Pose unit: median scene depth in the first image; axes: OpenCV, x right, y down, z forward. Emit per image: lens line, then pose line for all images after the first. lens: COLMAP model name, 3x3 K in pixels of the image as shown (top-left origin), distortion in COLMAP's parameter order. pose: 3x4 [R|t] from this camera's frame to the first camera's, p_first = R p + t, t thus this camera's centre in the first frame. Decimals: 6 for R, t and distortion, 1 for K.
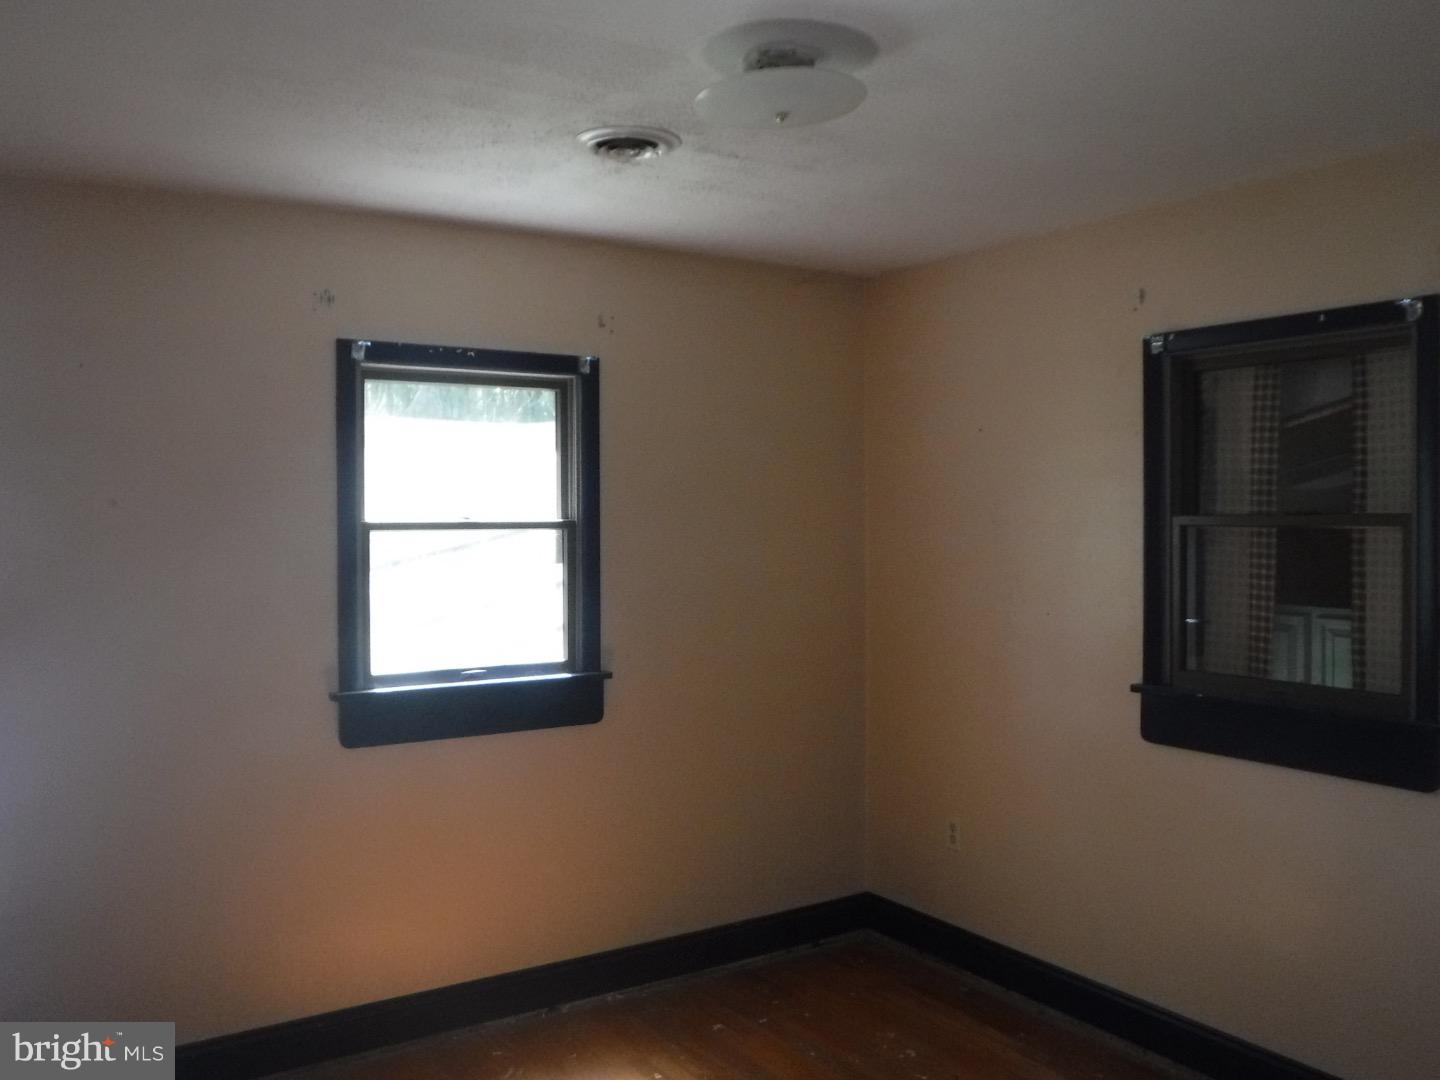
lens RADIAL K [[1217.0, 0, 718.1], [0, 1217.0, 519.7], [0, 0, 1]] dist [-0.053384, -0.005745]
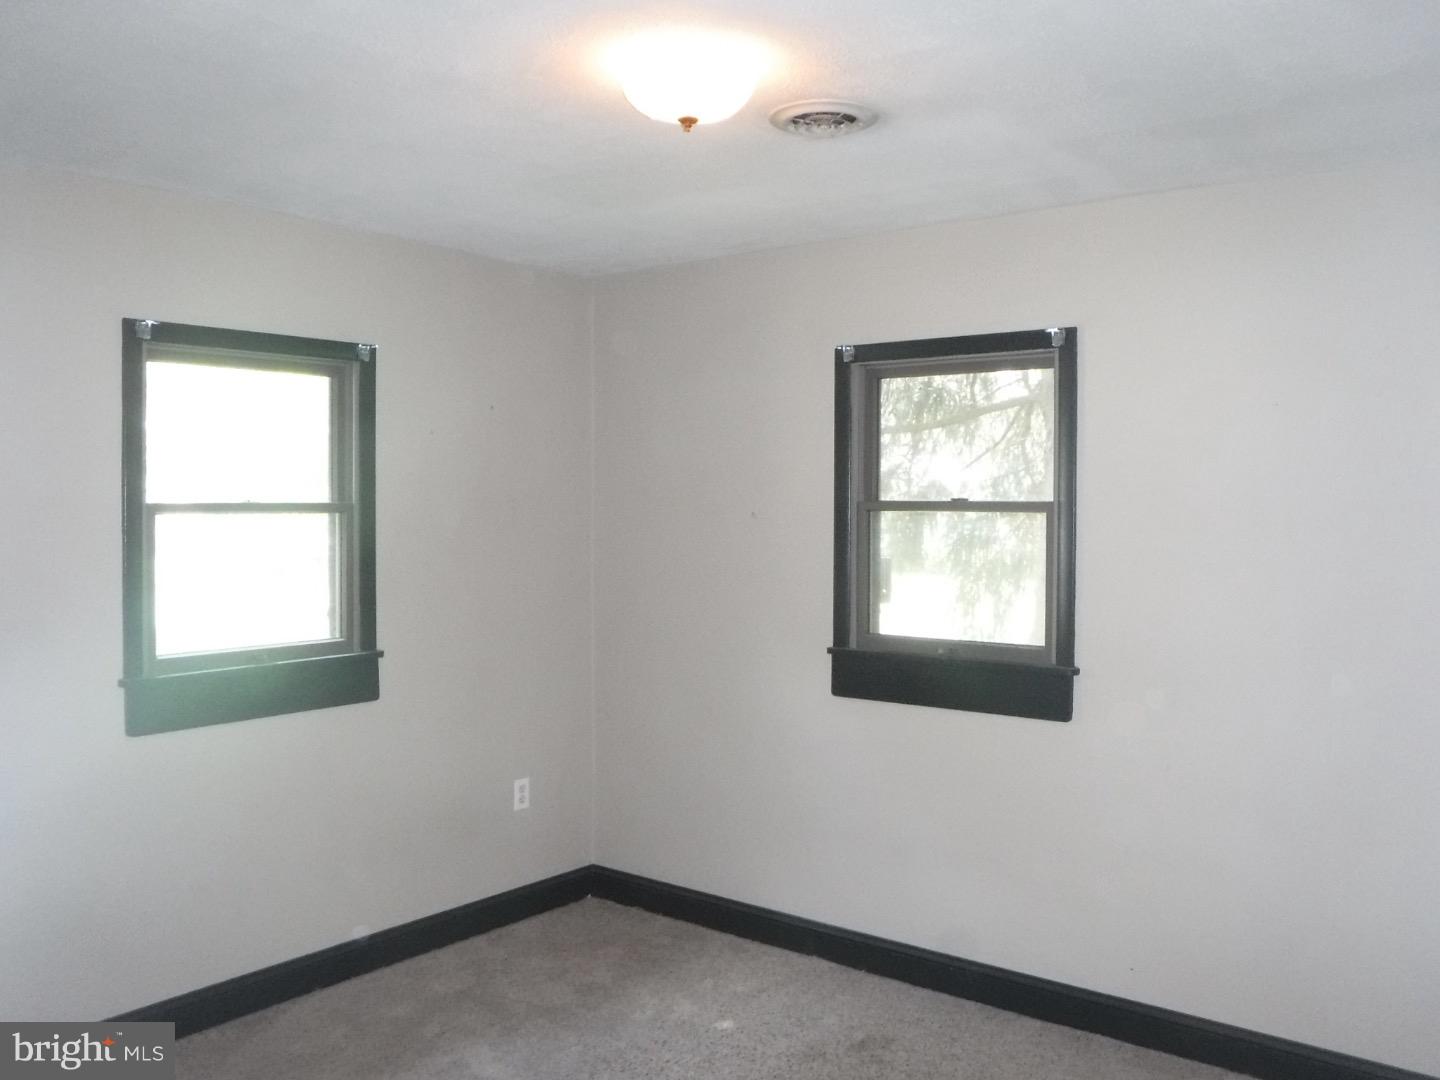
lens RADIAL K [[1217.0, 0, 718.1], [0, 1217.0, 519.7], [0, 0, 1]] dist [-0.053384, -0.005745]
pose [[0.941776, 0.001349, 0.336237, -0.174719], [-0.006084, 0.999897, 0.013029, -0.000942], [-0.336185, -0.014316, 0.941687, -0.068480]]
